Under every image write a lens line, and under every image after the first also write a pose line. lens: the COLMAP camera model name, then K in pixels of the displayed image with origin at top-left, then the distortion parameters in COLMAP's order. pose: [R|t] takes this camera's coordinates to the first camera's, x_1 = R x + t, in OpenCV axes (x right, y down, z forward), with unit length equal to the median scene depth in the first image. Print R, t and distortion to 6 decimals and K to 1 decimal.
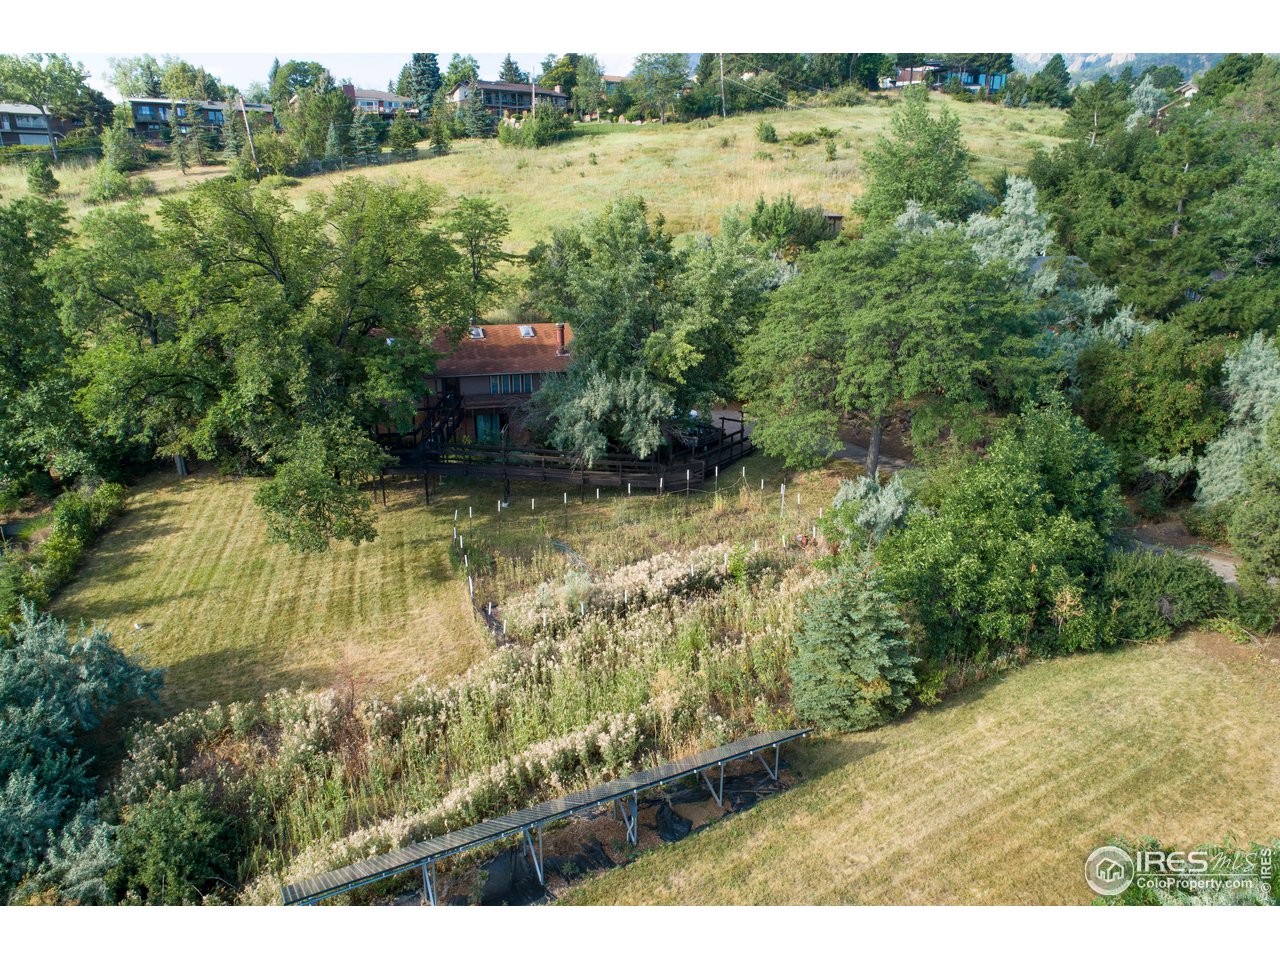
lens RADIAL K [[857.6, 0, 640.0], [0, 857.6, 480.0], [0, 0, 1]] dist [-0.008632, 0.005619]
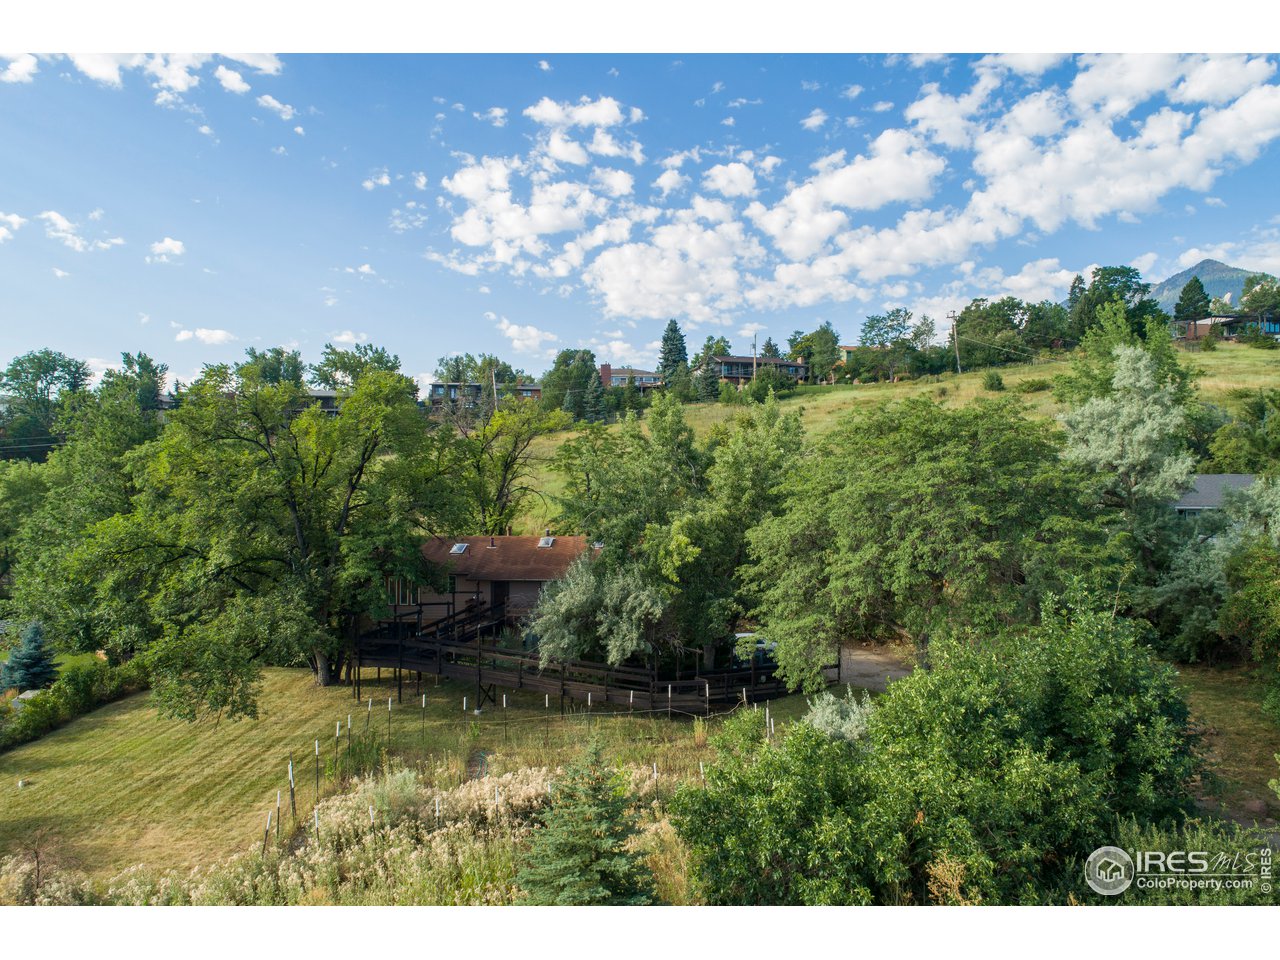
lens RADIAL K [[857.6, 0, 640.0], [0, 857.6, 480.0], [0, 0, 1]] dist [-0.008632, 0.005619]
pose [[0.940492, -0.007148, -0.339742, 0.305035], [-0.099894, 0.949789, -0.296516, 0.047530], [0.324803, 0.312808, 0.892555, 0.197187]]
